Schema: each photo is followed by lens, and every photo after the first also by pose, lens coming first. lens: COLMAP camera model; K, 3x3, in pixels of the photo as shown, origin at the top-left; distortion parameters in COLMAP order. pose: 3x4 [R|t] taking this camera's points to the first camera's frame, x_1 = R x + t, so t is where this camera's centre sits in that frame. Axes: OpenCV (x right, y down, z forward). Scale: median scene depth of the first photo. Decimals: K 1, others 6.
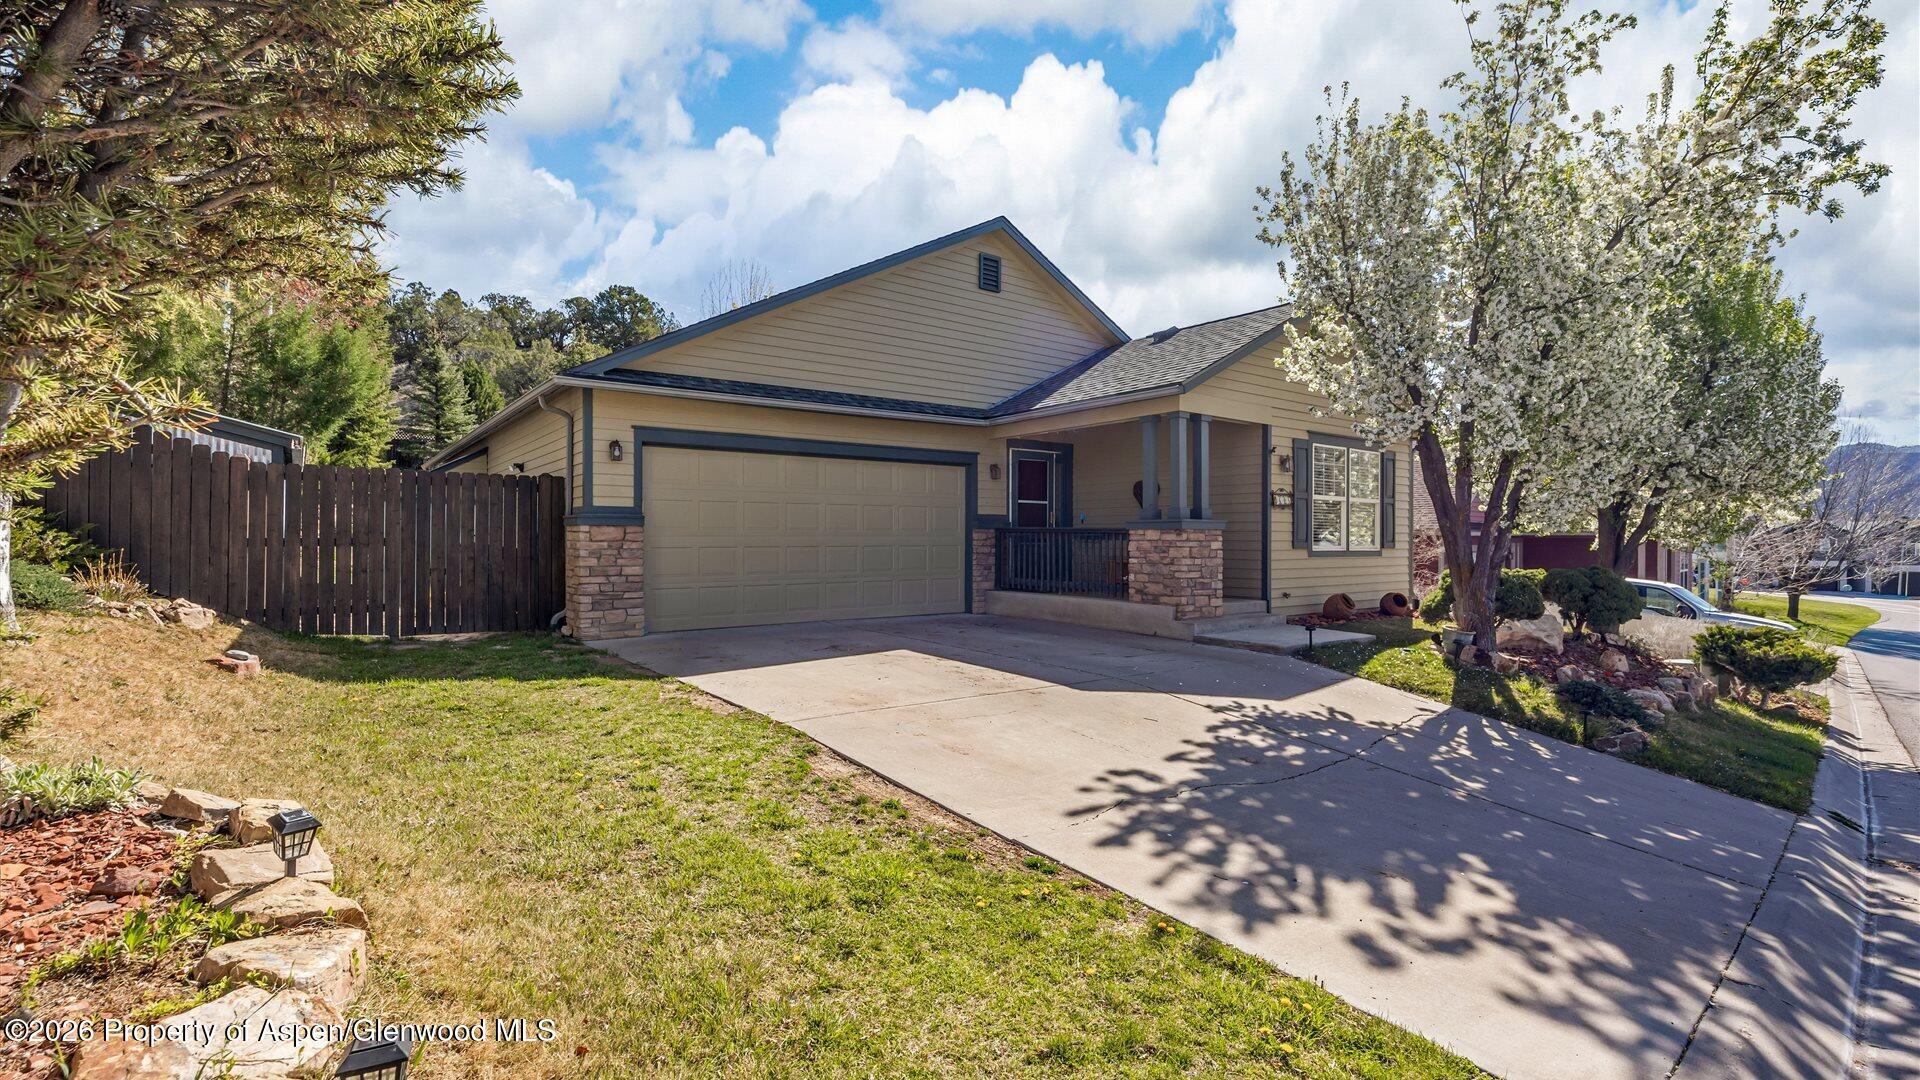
lens RADIAL K [[873.9, 0, 965.2], [0, 873.9, 535.6], [0, 0, 1]] dist [-0.021360, -0.000191]
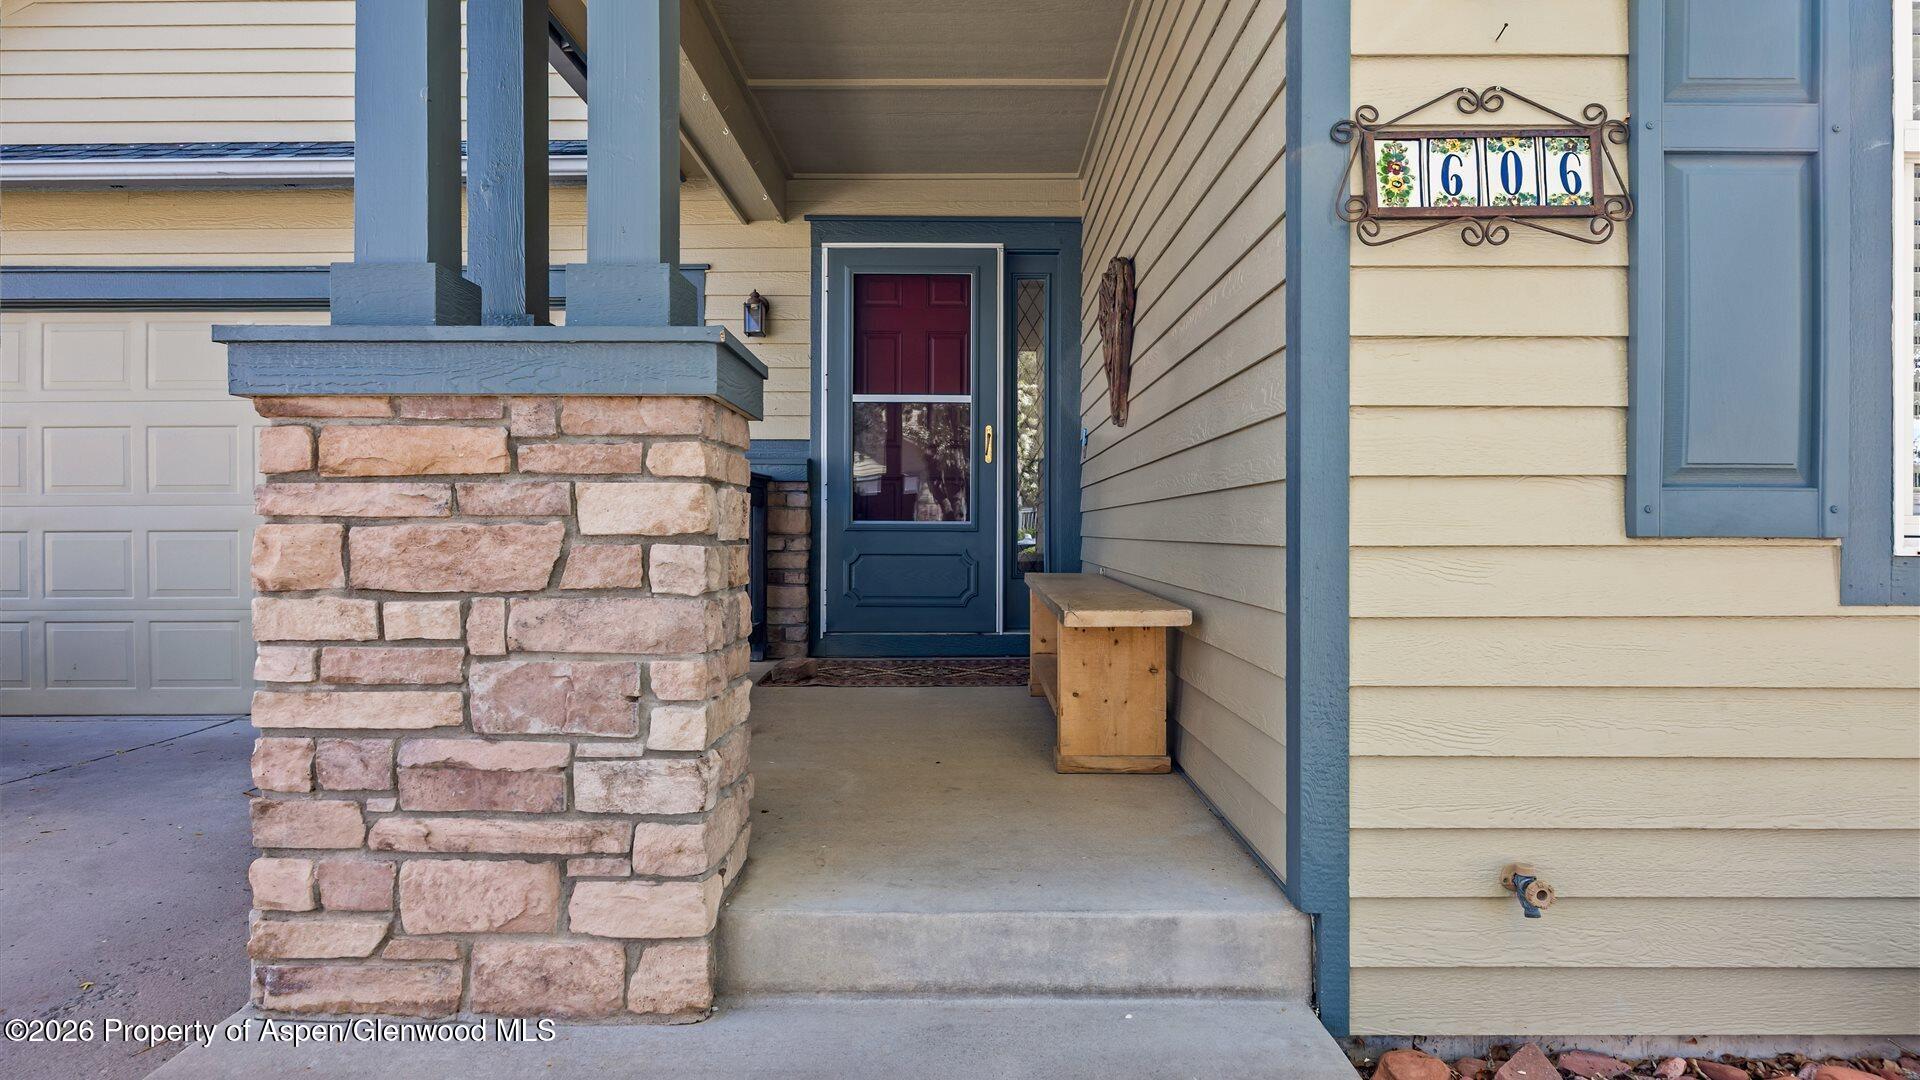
lens RADIAL K [[873.9, 0, 965.2], [0, 873.9, 535.6], [0, 0, 1]] dist [-0.021360, -0.000191]
pose [[0.792798, 0.003576, -0.609474, 0.400118], [0.002382, 0.999957, 0.008966, 0.013879], [0.609480, -0.008561, 0.792755, 0.887582]]
